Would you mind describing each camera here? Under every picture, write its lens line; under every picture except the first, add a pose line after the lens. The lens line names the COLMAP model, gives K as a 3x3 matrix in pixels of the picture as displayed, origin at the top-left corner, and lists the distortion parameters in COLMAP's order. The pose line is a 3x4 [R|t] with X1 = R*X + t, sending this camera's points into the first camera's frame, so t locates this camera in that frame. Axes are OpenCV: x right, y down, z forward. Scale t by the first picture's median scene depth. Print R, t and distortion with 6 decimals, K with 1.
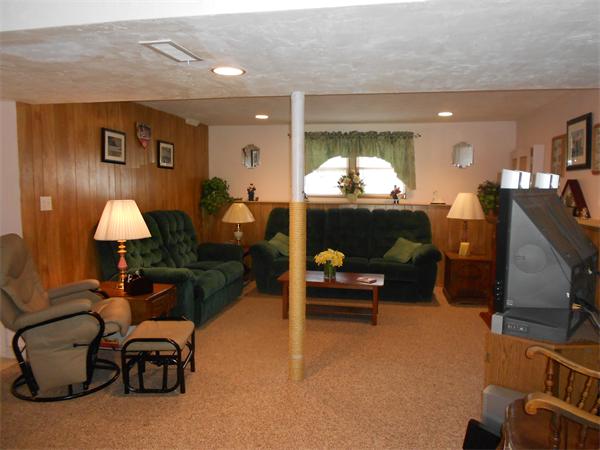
lens RADIAL K [[457.4, 0, 300.0], [0, 457.4, 225.0], [0, 0, 1]] dist [-0.007434, -0.003704]
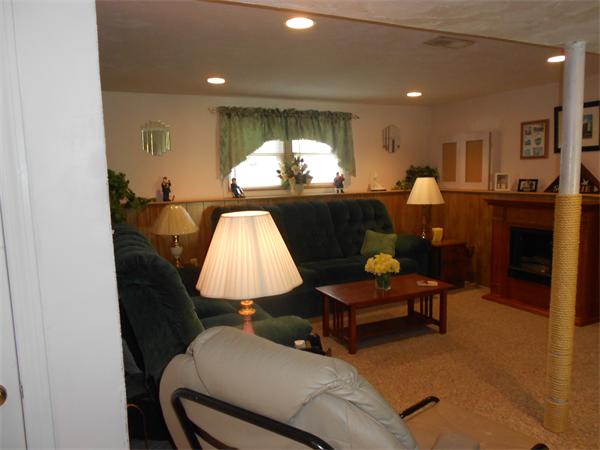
lens RADIAL K [[457.4, 0, 300.0], [0, 457.4, 225.0], [0, 0, 1]] dist [-0.007434, -0.003704]
pose [[0.797341, -0.100759, 0.595059, -0.391050], [0.084649, 0.994890, 0.055036, -0.040237], [-0.597564, 0.006488, 0.801795, 0.332403]]
